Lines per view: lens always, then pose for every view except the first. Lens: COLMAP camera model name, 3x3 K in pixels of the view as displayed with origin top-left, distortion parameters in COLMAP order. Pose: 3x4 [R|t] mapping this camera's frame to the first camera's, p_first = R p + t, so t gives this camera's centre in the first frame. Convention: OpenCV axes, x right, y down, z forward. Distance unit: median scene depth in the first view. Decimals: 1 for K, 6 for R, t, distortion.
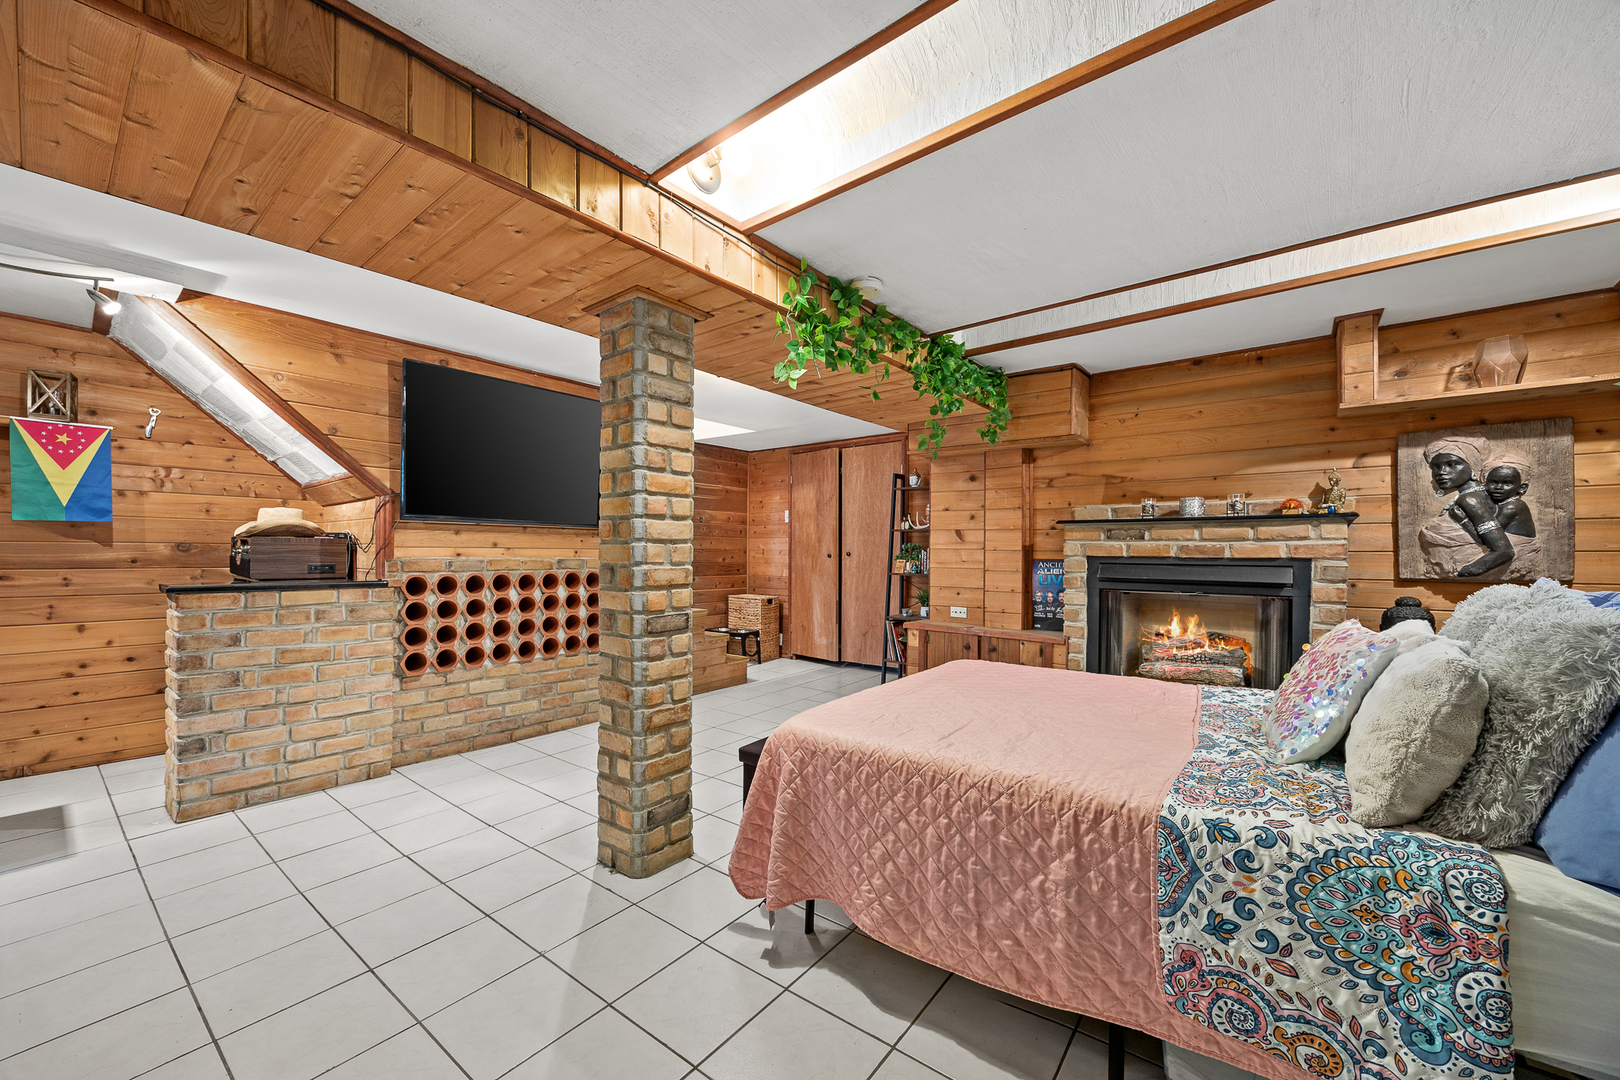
lens RADIAL K [[630.9, 0, 801.0], [0, 630.9, 555.1], [0, 0, 1]] dist [-0.001045, -0.000377]
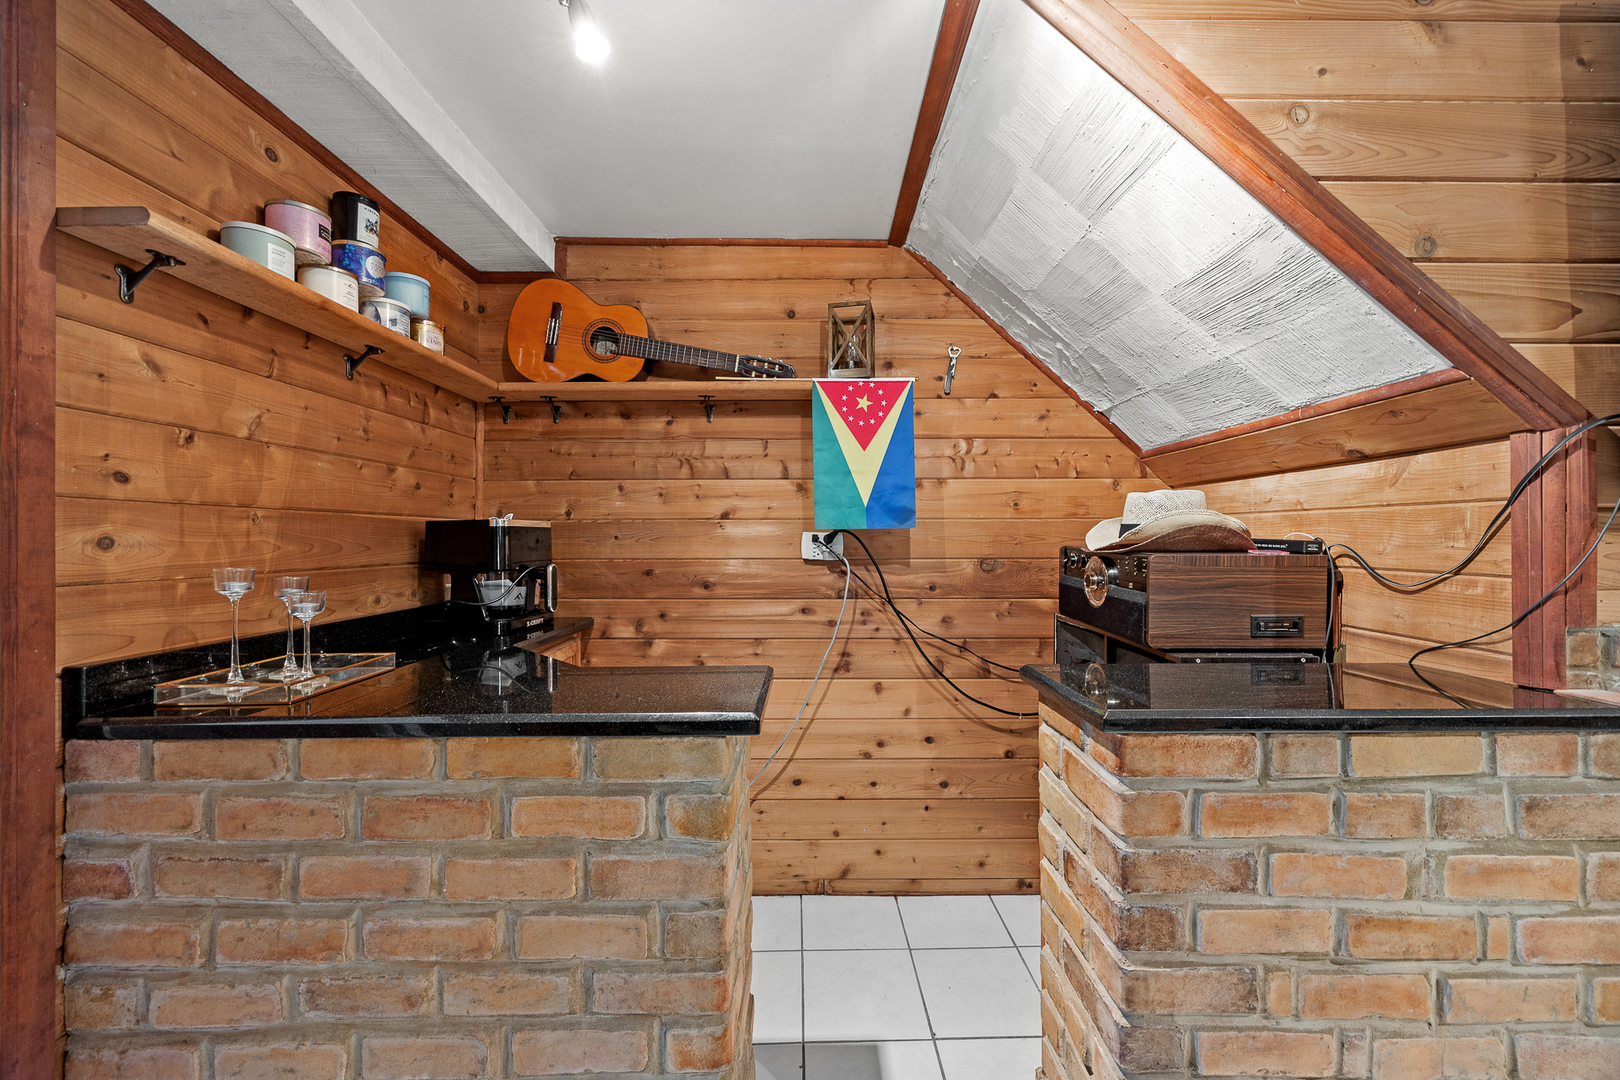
lens RADIAL K [[637.3, 0, 801.0], [0, 637.3, 507.1], [0, 0, 1]] dist [0.000299, 0.000016]
pose [[0.626679, -0.045260, -0.777962, -0.676442], [0.003217, 0.998454, -0.055496, -0.039186], [0.779271, 0.032276, 0.625855, 0.518425]]
